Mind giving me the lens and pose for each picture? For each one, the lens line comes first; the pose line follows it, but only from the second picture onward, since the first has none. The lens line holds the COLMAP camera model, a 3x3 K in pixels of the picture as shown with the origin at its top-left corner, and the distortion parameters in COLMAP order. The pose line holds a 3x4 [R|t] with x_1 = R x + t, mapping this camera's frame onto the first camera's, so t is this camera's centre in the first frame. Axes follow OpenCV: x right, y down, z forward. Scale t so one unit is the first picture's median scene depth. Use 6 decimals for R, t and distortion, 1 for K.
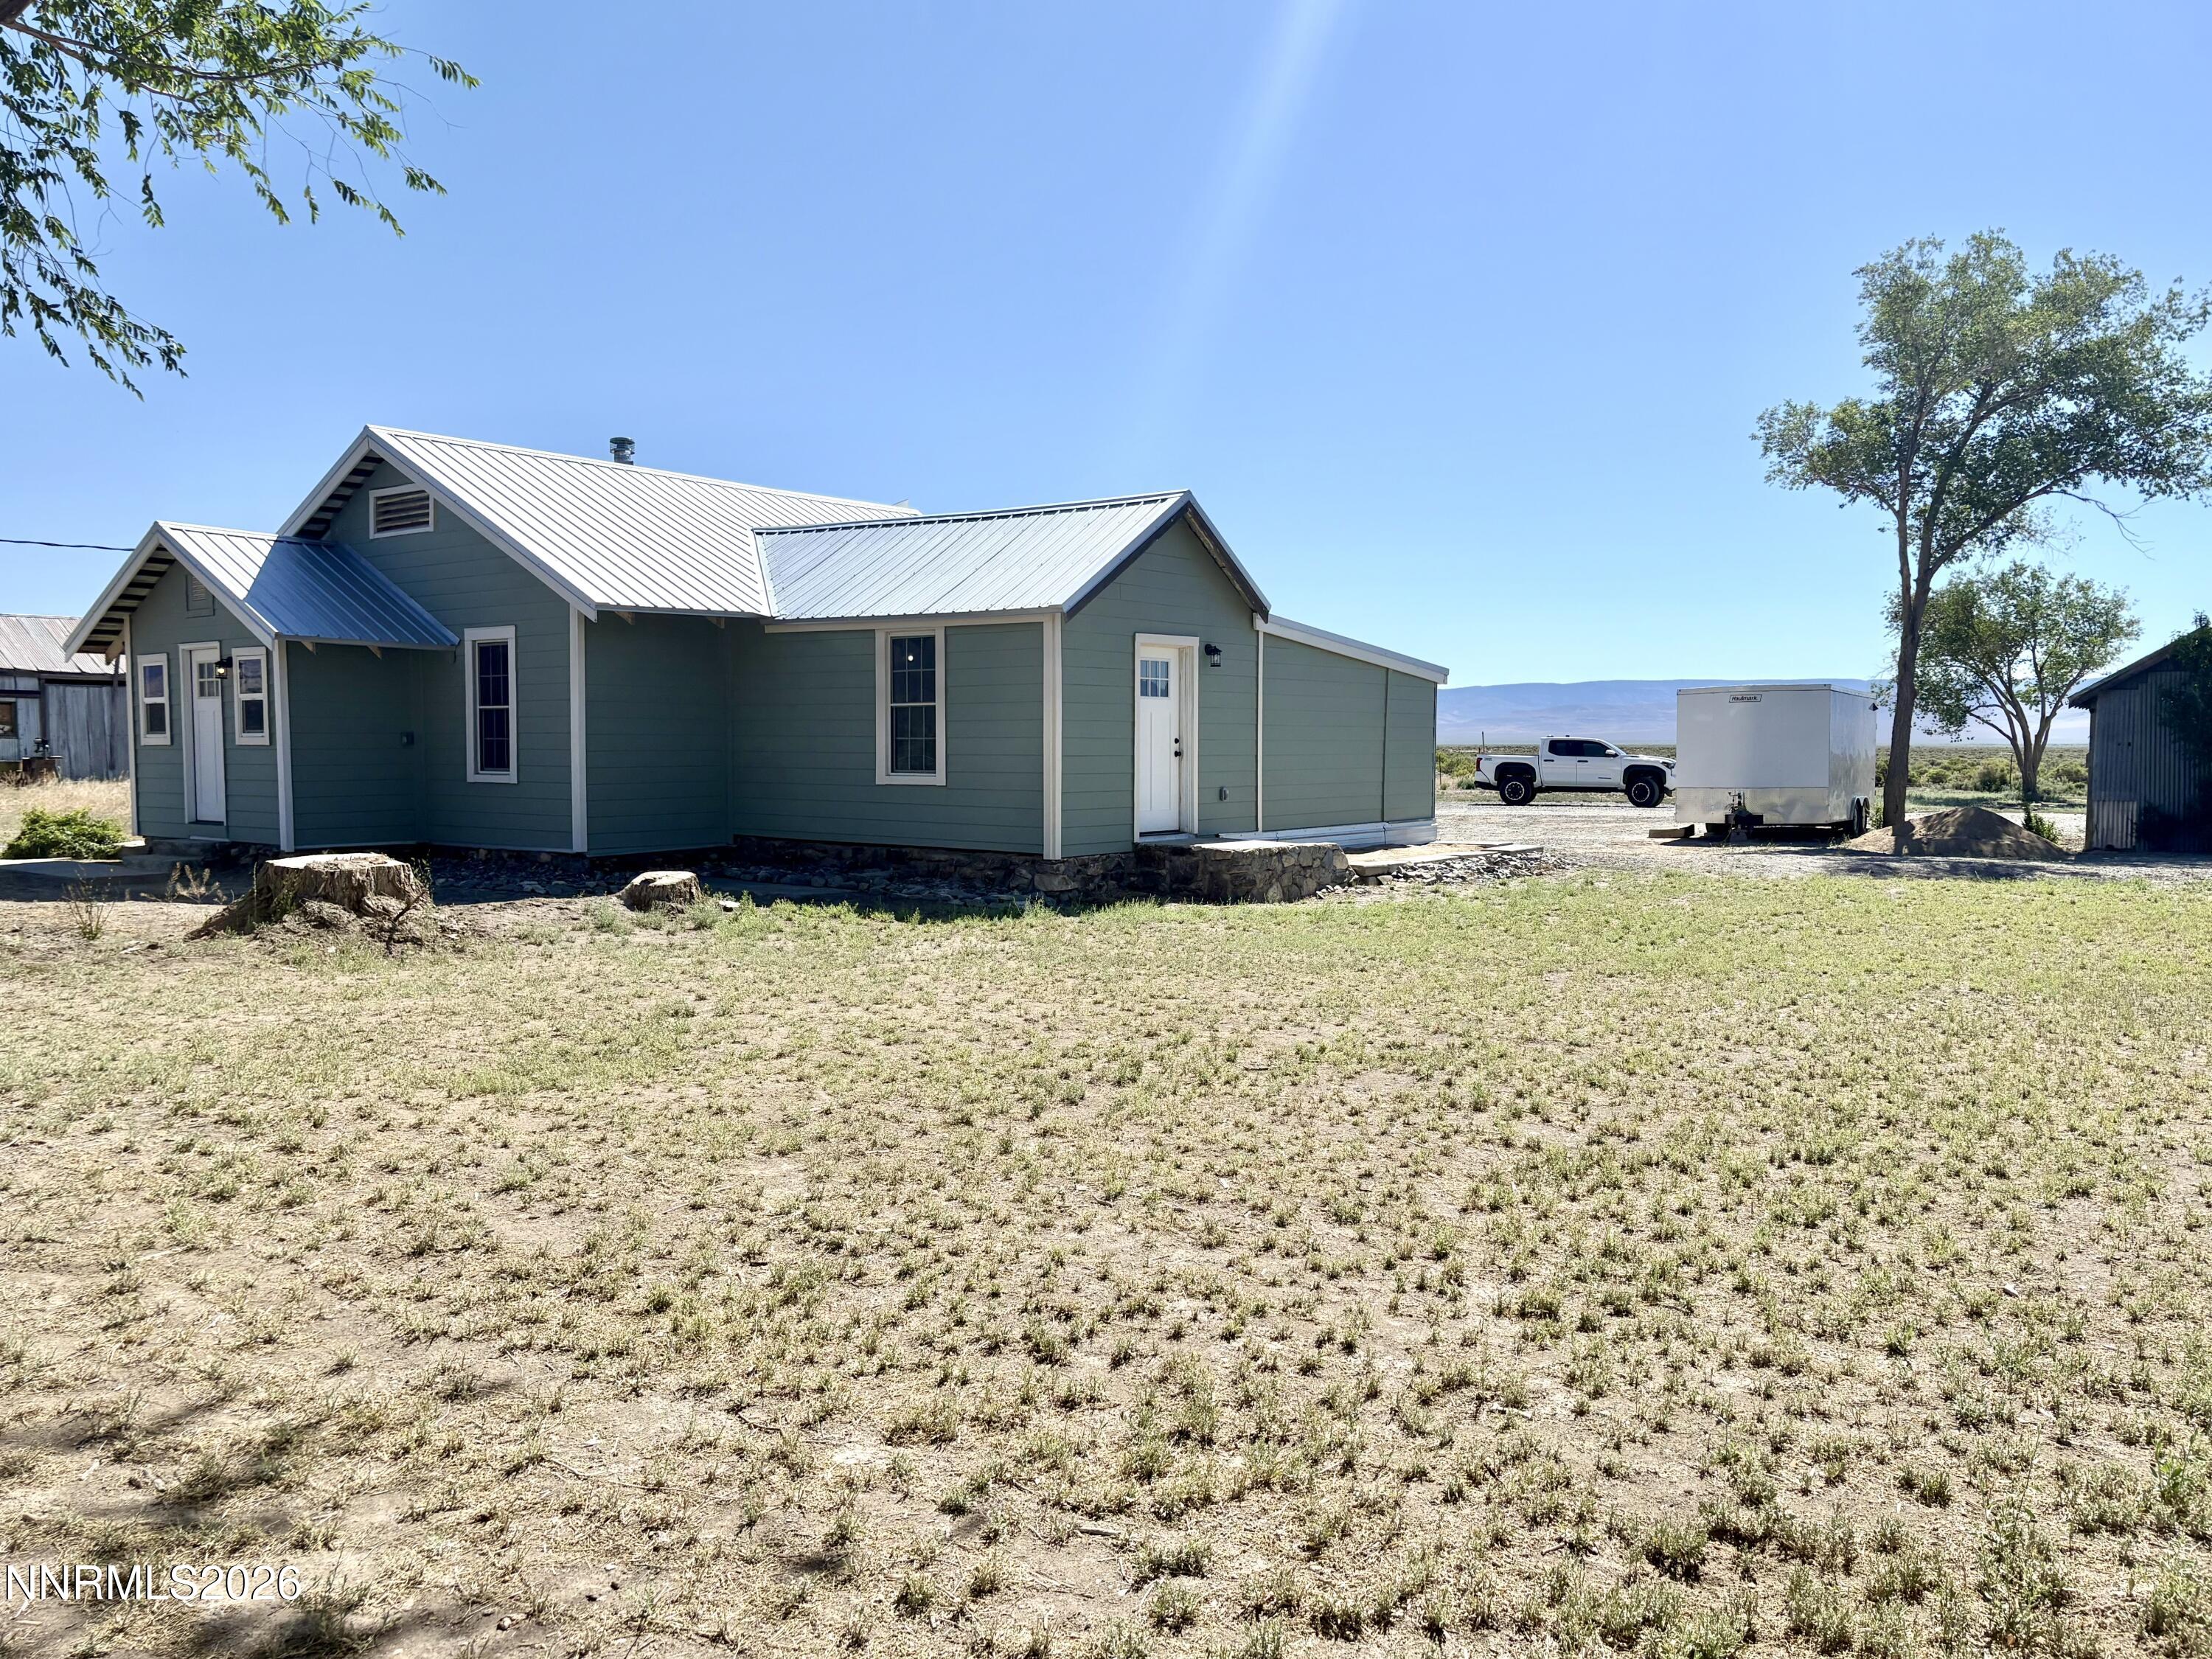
lens RADIAL K [[1593.8, 0, 1108.5], [0, 1593.8, 843.7], [0, 0, 1]] dist [-0.007063, -0.013795]
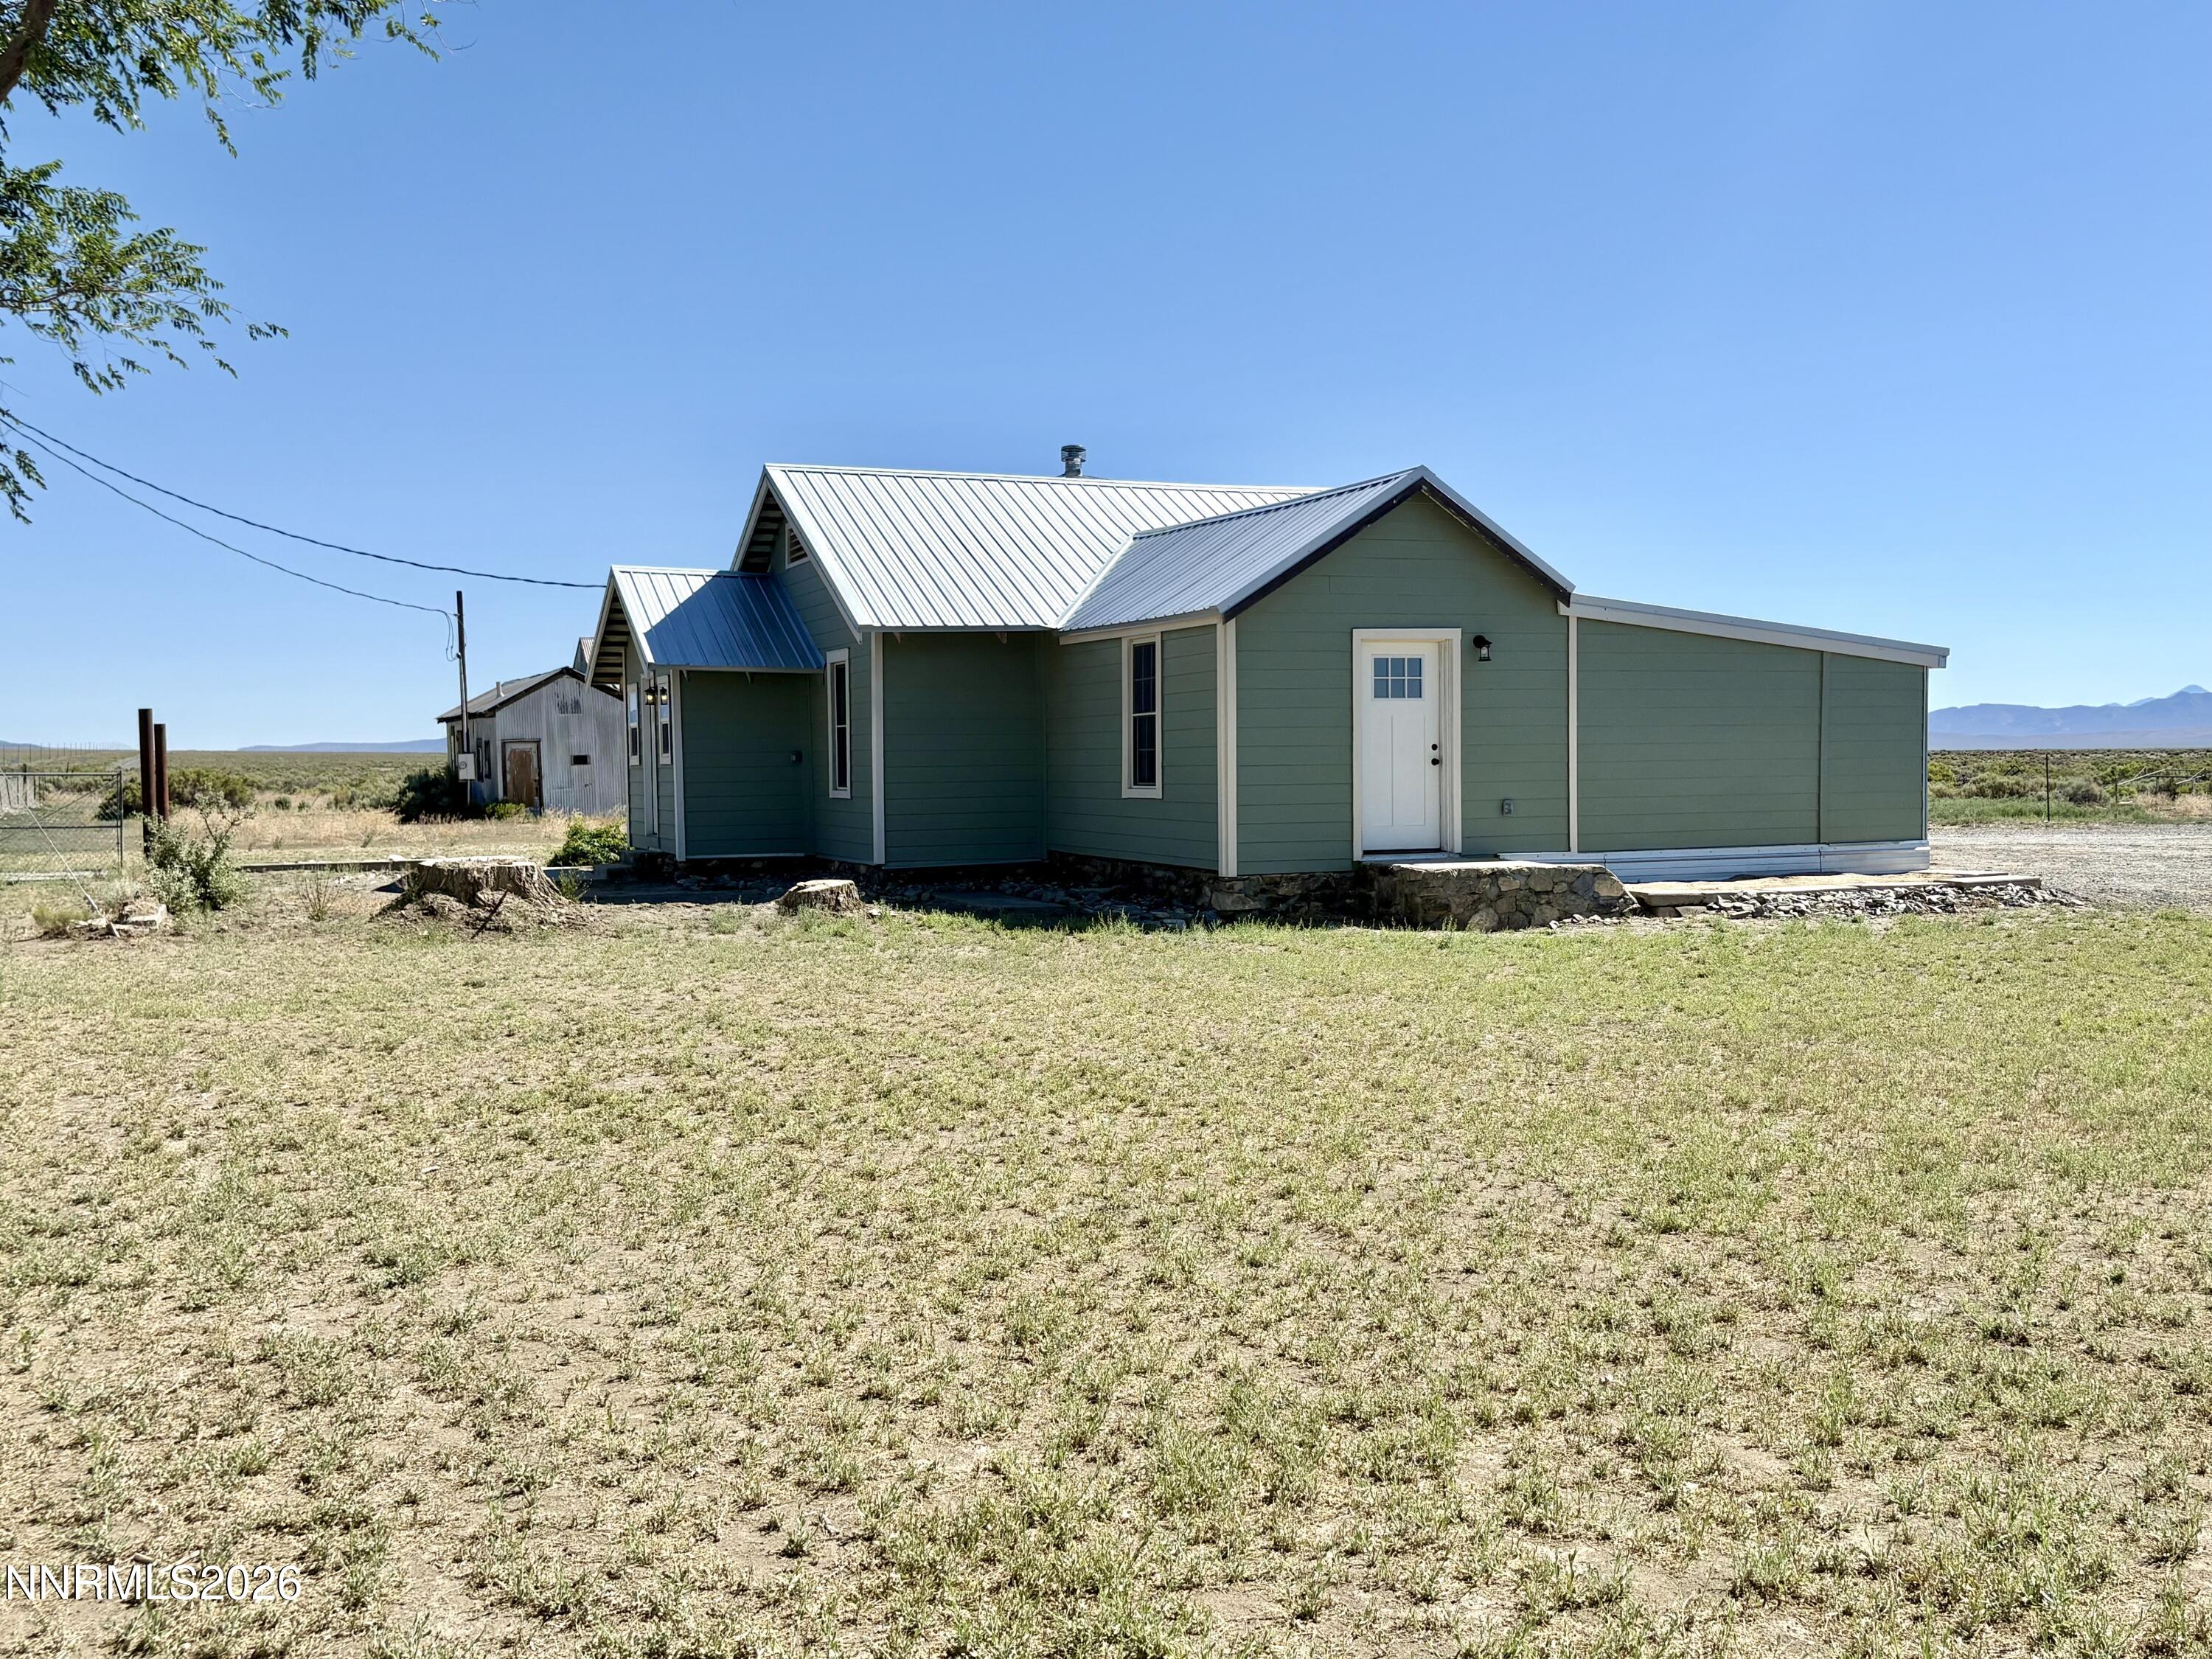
lens RADIAL K [[1907.0, 0, 1106.5], [0, 1907.0, 827.2], [0, 0, 1]] dist [-0.007237, -0.001432]
pose [[0.874623, 0.003505, -0.484790, 0.280972], [-0.015960, 0.999640, -0.021565, 0.003909], [0.484540, 0.026598, 0.874365, -0.006936]]
